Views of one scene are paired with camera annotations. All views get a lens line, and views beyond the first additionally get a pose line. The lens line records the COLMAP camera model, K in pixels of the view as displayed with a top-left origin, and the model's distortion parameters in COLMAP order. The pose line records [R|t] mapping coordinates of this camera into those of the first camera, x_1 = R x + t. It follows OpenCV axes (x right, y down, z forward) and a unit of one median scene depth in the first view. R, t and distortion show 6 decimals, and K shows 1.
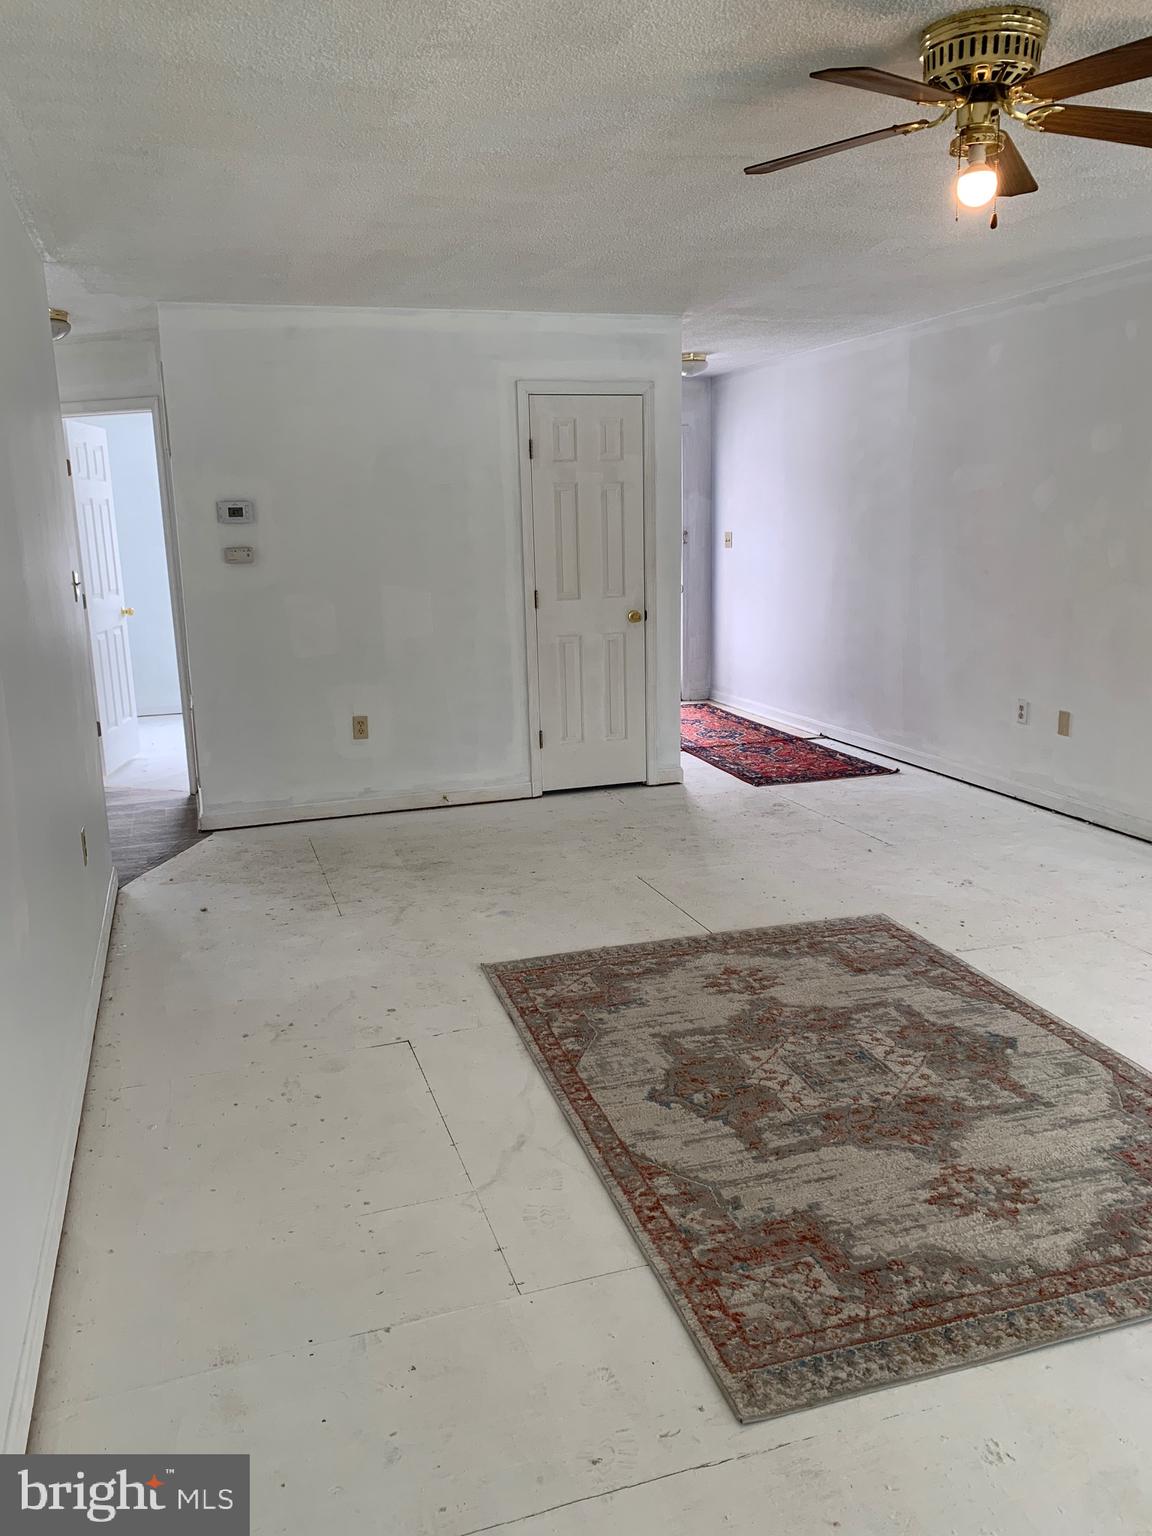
lens RADIAL K [[1170.8, 0, 564.5], [0, 1170.8, 763.9], [0, 0, 1]] dist [0.045117, -0.043748]
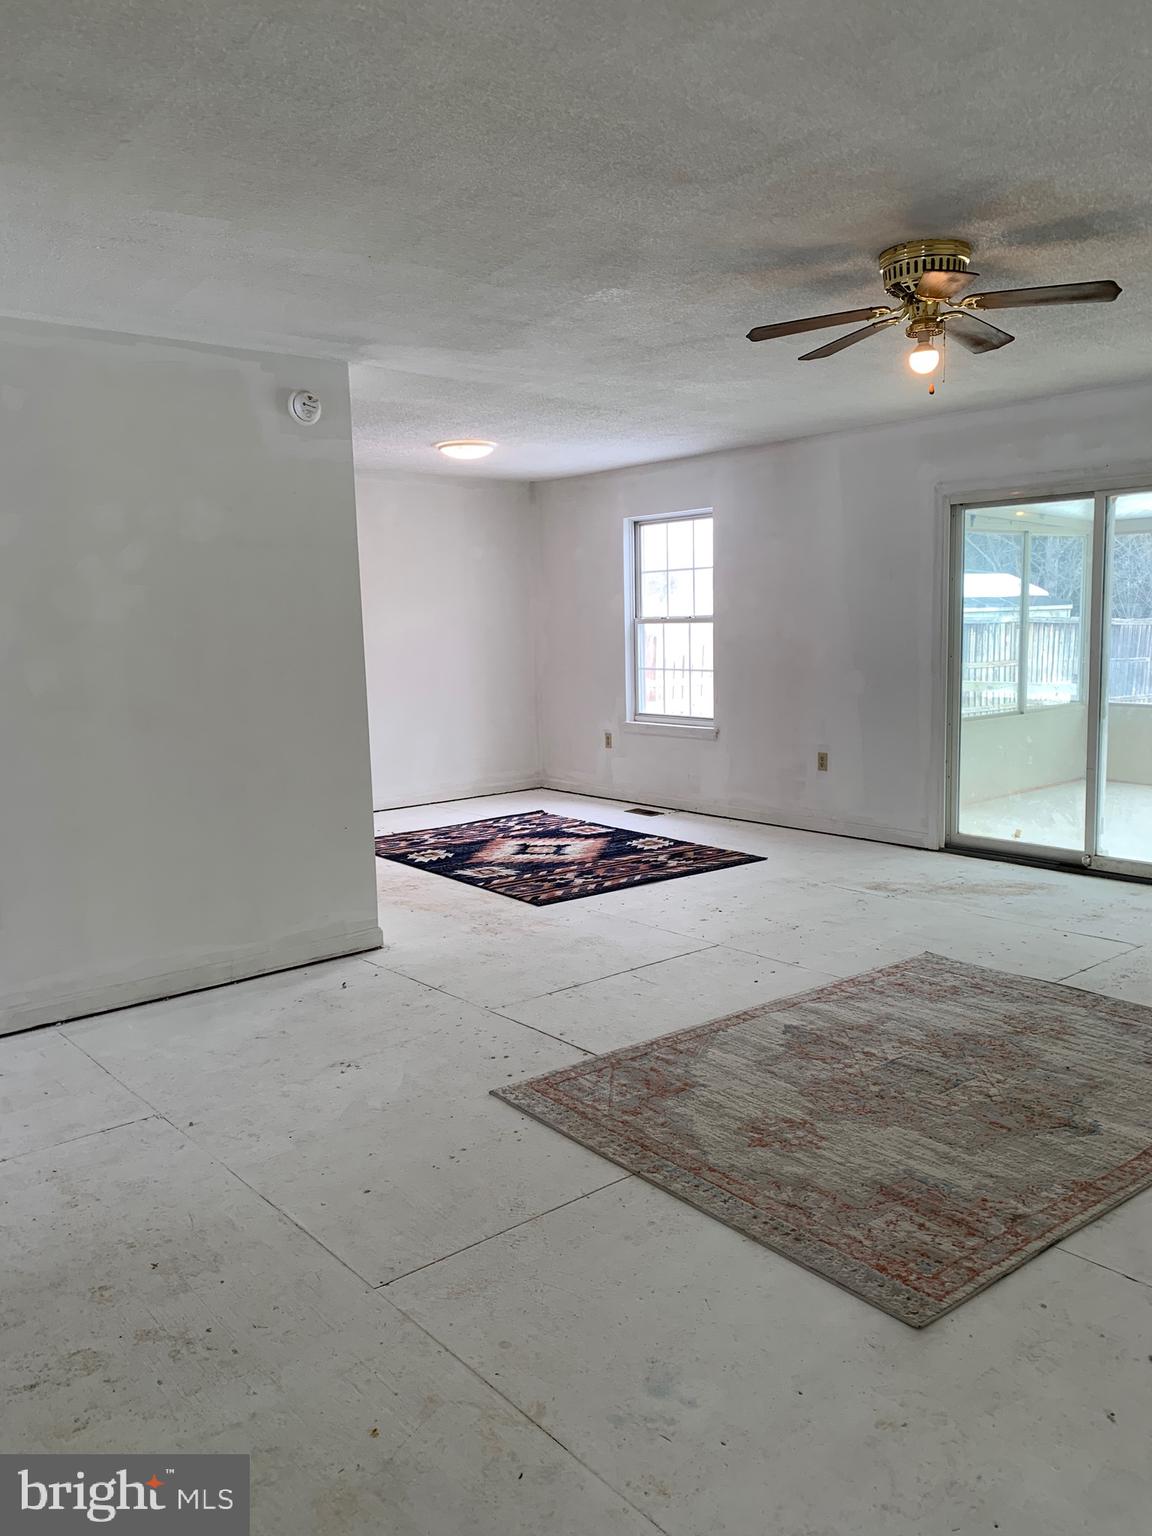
lens RADIAL K [[1170.8, 0, 570.7], [0, 1170.8, 768.9], [0, 0, 1]] dist [0.045117, -0.043748]
pose [[-0.378076, -0.083726, 0.921981, -0.510418], [0.222018, 0.958639, 0.178098, -0.232442], [-0.898758, 0.272031, -0.343849, 1.246349]]
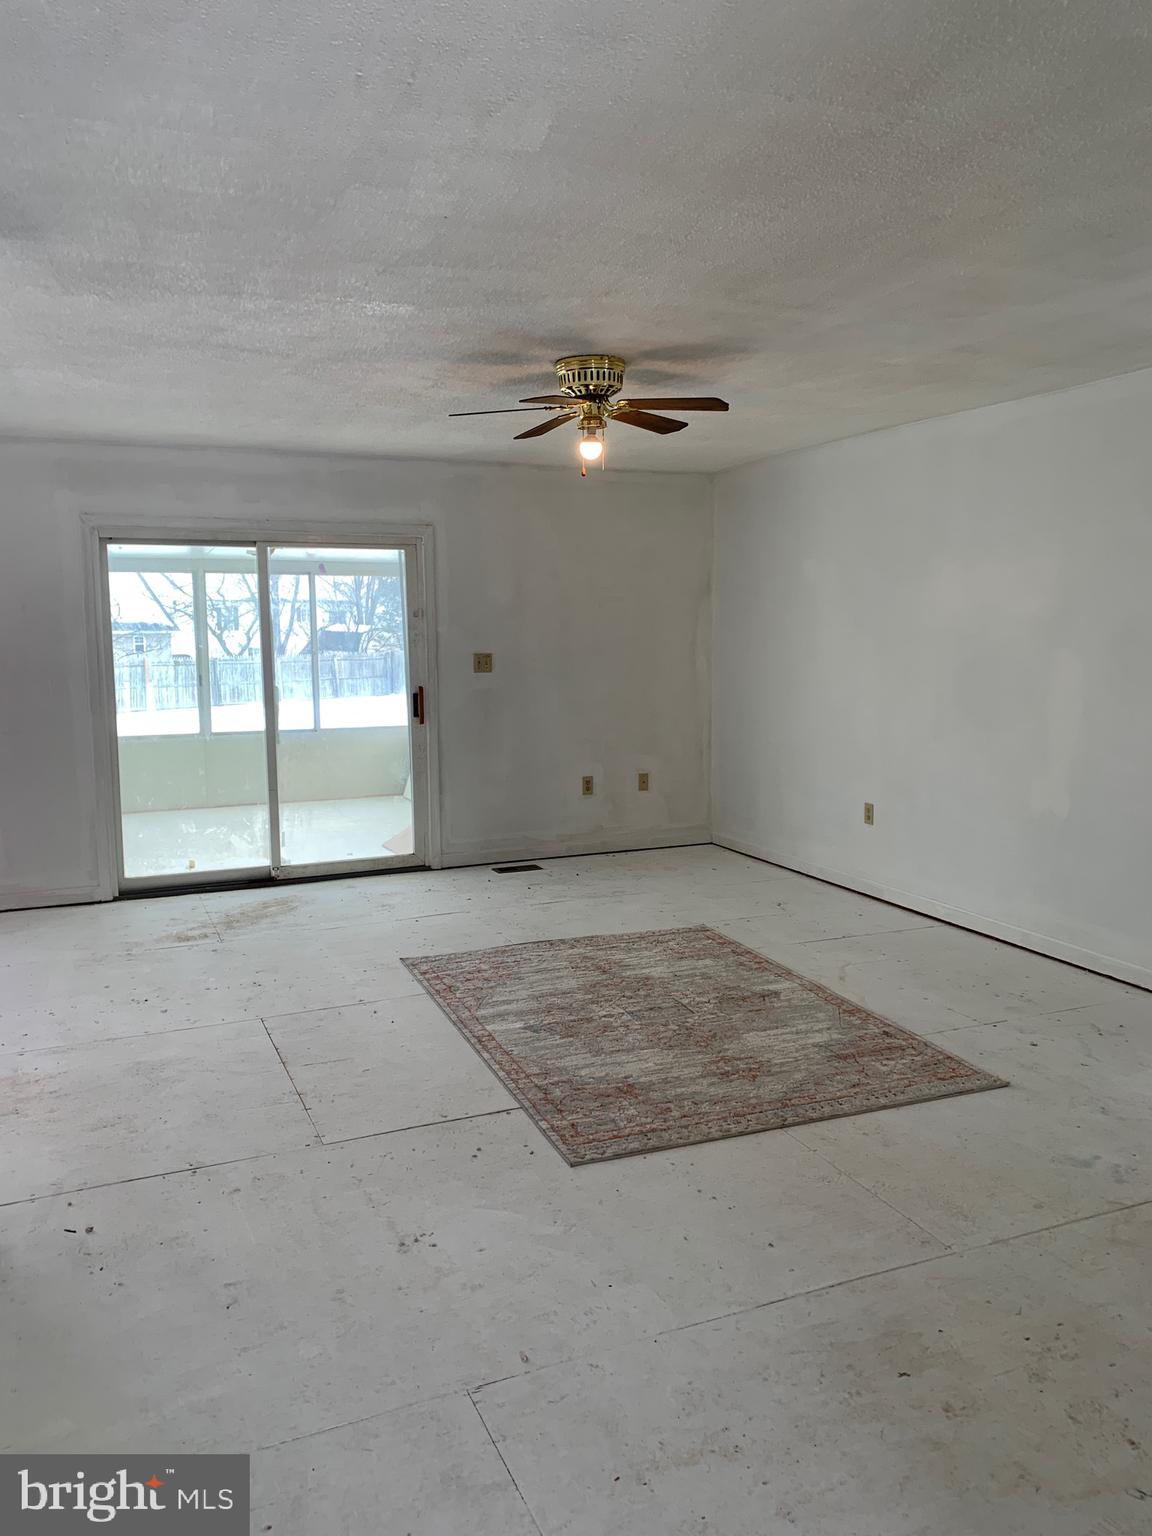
lens RADIAL K [[1170.8, 0, 577.1], [0, 1170.8, 760.0], [0, 0, 1]] dist [0.045117, -0.043748]
pose [[-0.994710, 0.051016, -0.089161, 0.341162], [0.019899, 0.947218, 0.319973, -0.382546], [0.100779, 0.316506, -0.943222, 1.737082]]
